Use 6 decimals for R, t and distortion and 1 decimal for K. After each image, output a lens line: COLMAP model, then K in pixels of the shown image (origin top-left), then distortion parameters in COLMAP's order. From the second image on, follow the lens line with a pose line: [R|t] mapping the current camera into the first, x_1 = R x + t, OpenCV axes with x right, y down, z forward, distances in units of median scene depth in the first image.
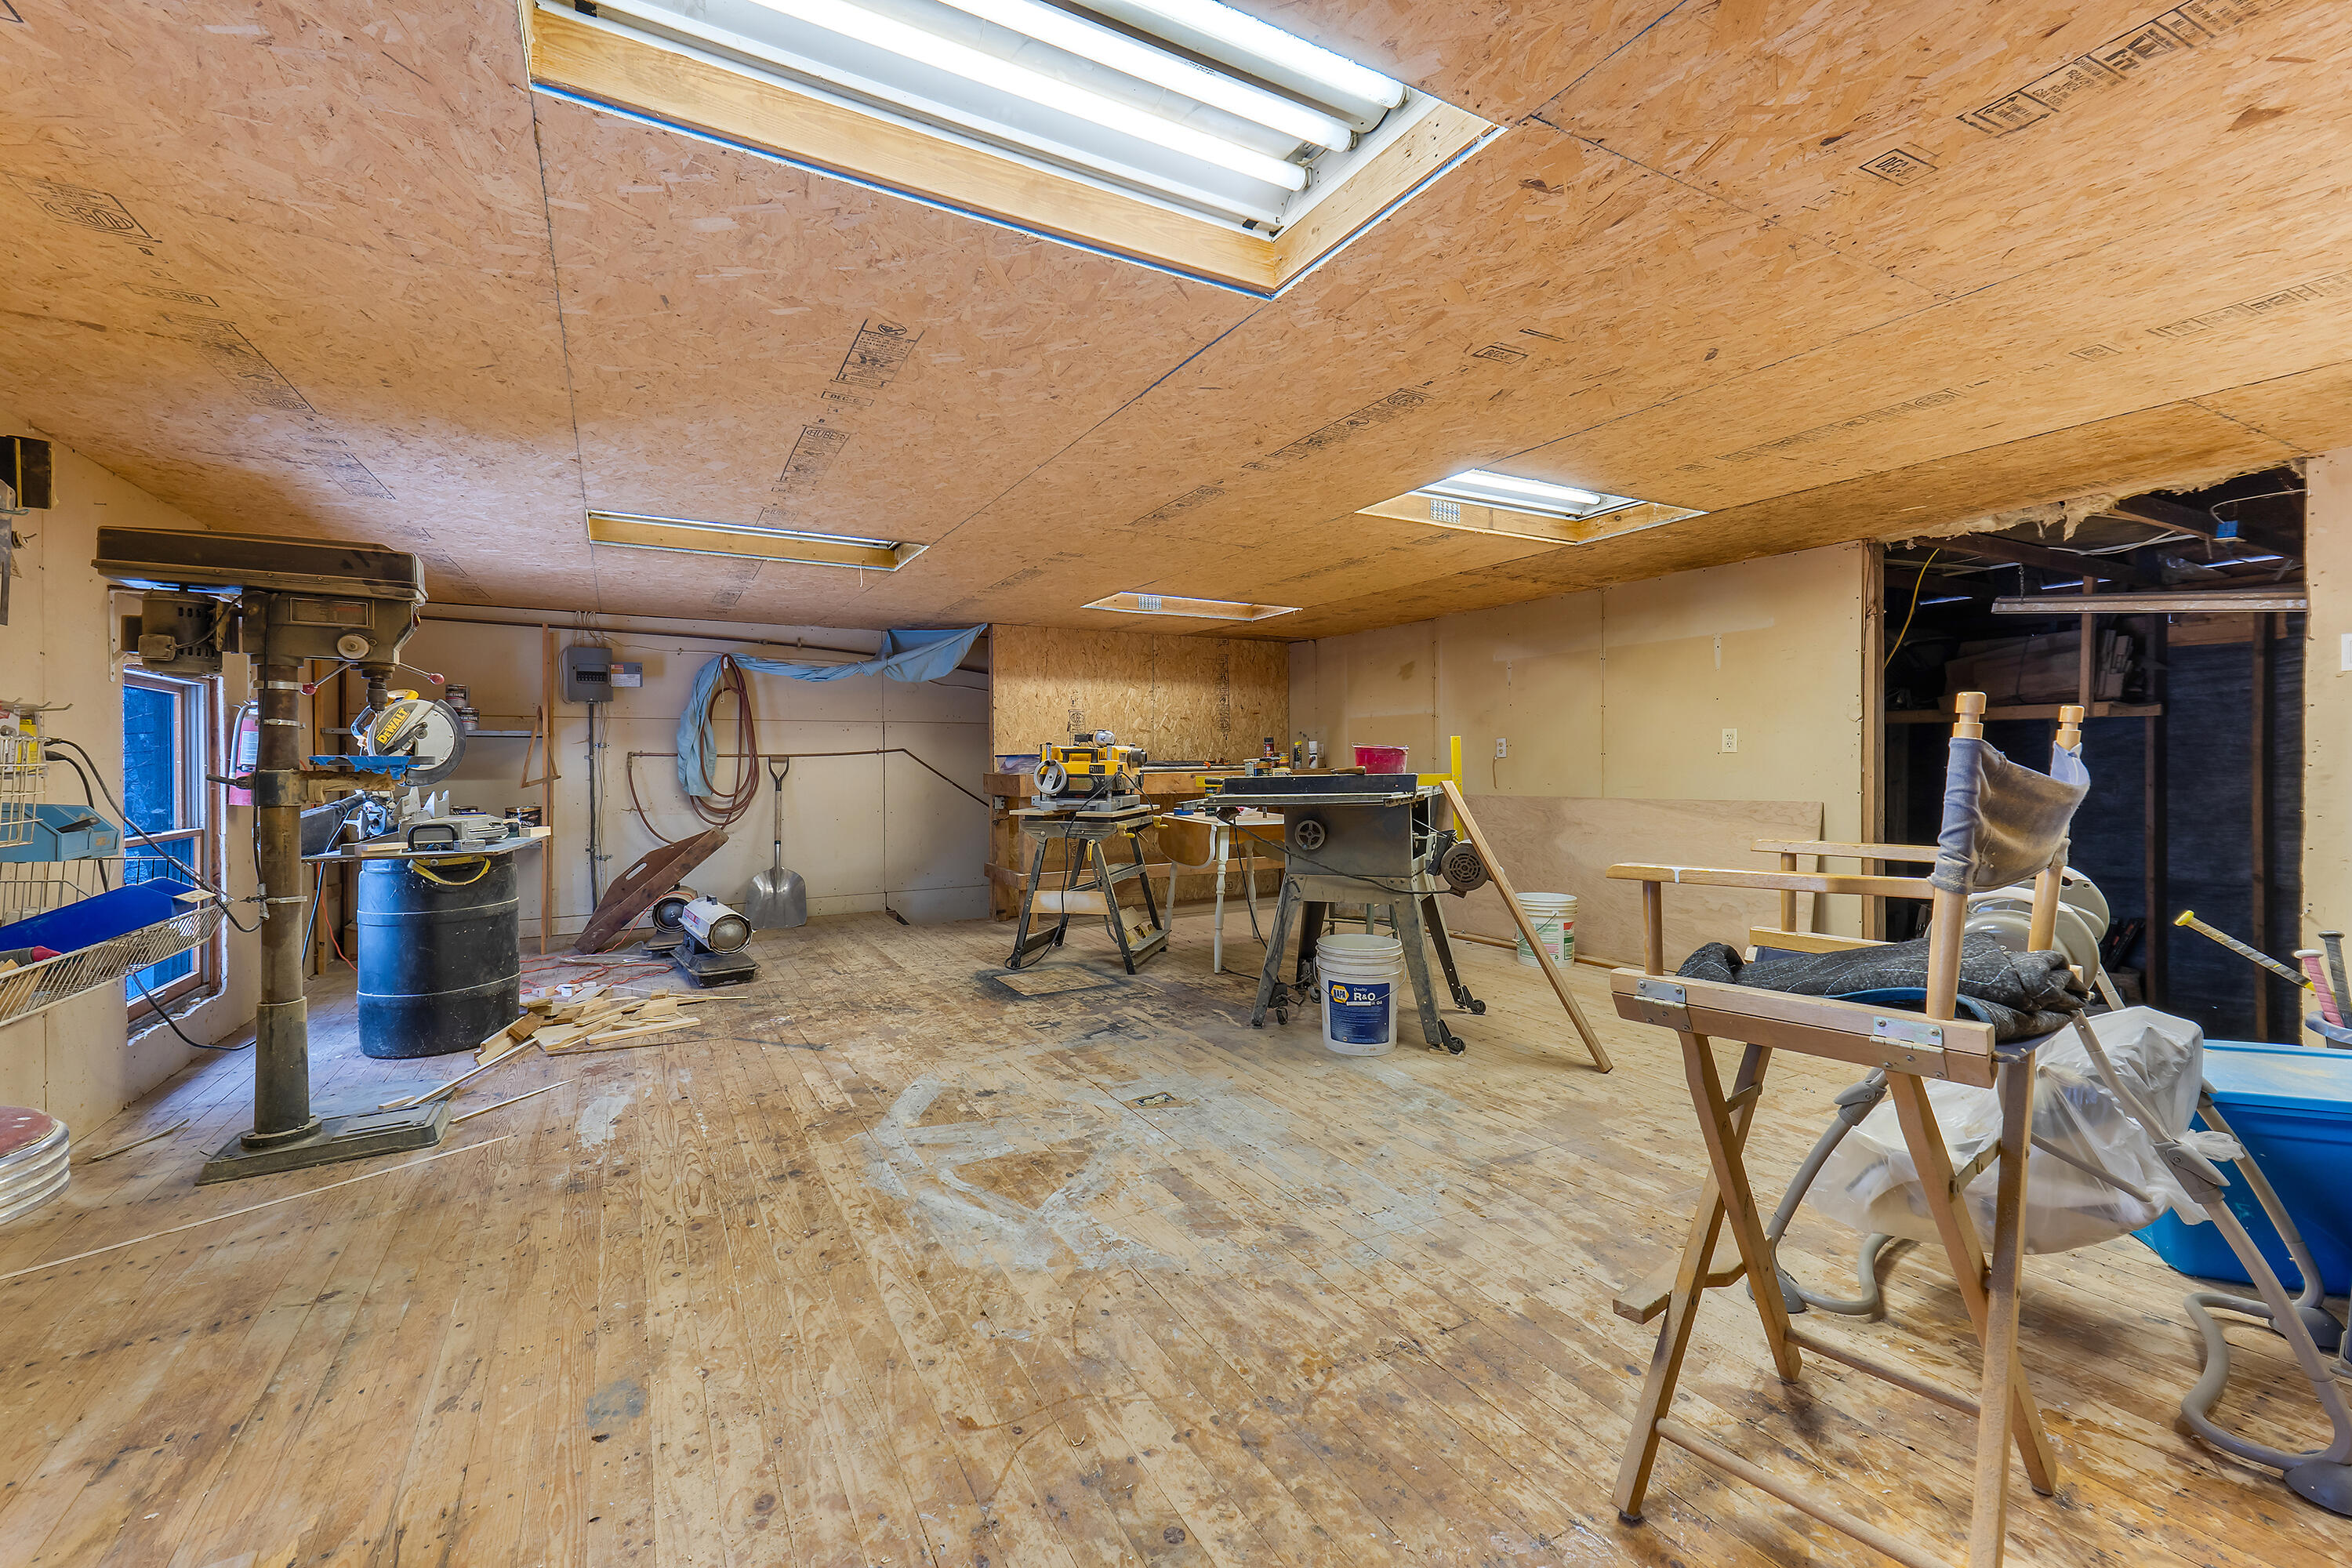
lens RADIAL K [[991.2, 0, 1173.4], [0, 991.2, 764.6], [0, 0, 1]] dist [0.001175, 0.000217]
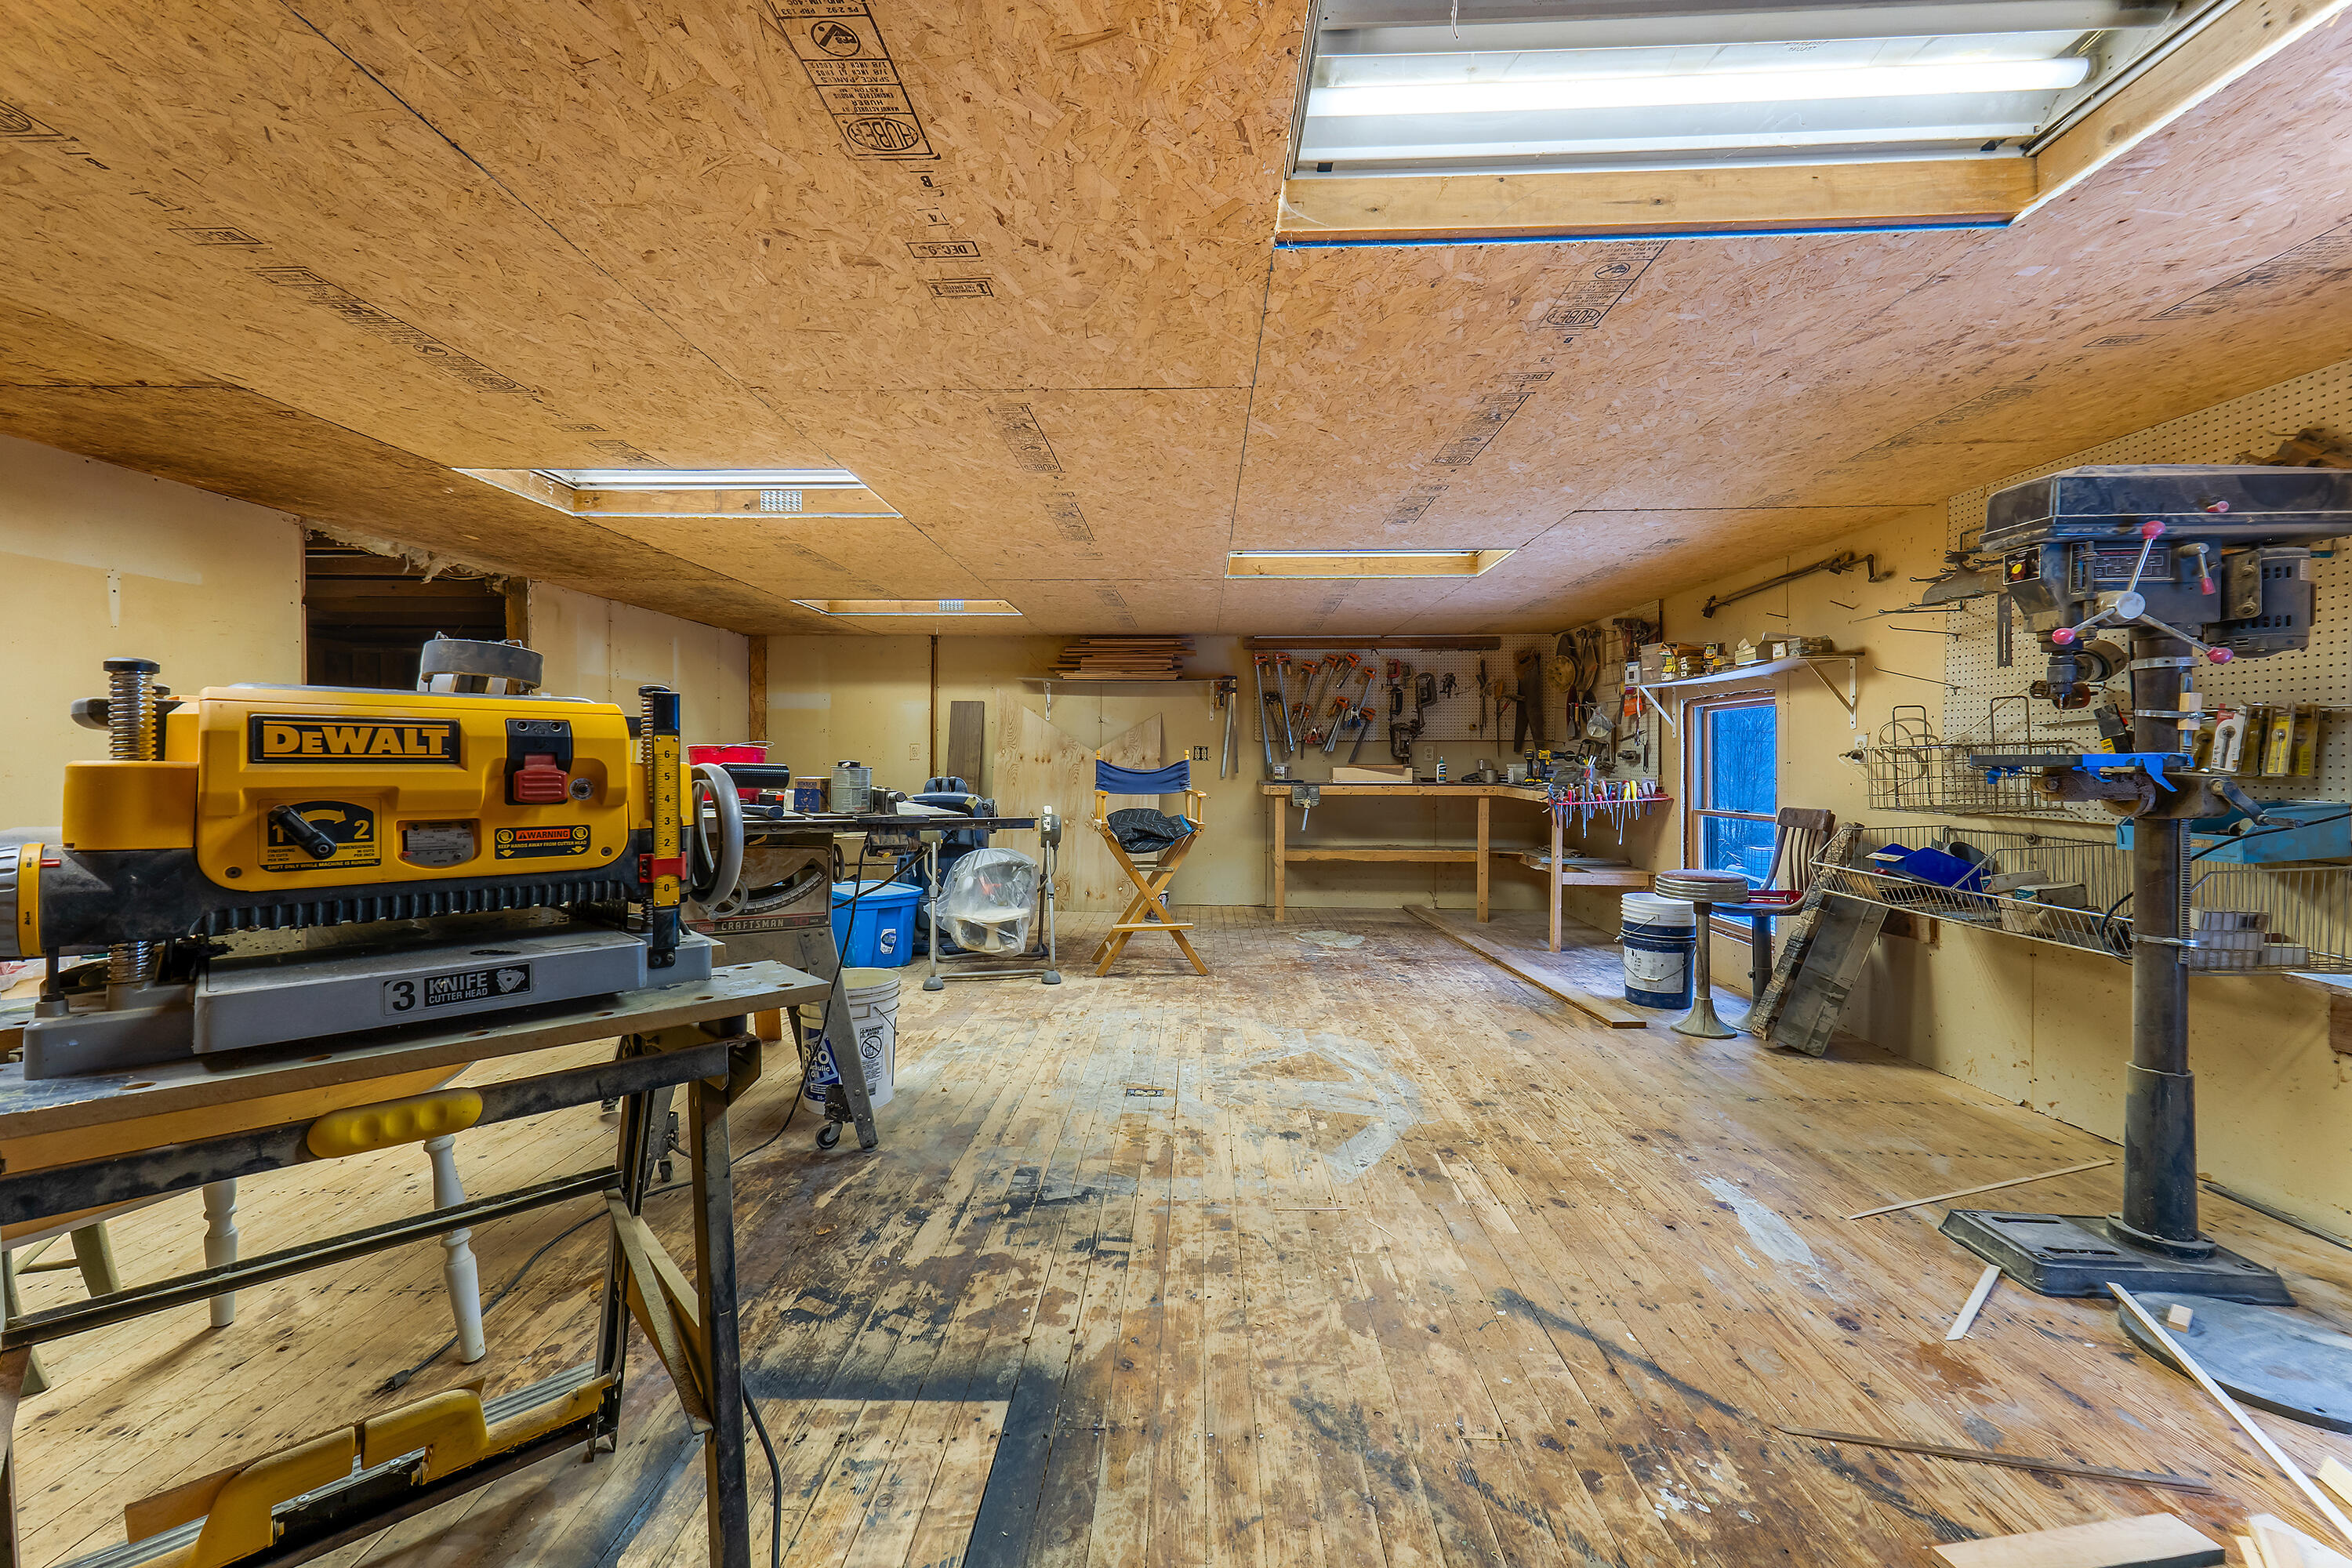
lens RADIAL K [[991.2, 0, 1173.4], [0, 991.2, 764.6], [0, 0, 1]] dist [0.001175, 0.000217]
pose [[-0.862810, 0.002413, 0.505522, -0.592198], [0.006503, 0.999959, 0.006324, -0.010144], [-0.505486, 0.008744, -0.862790, 1.955580]]
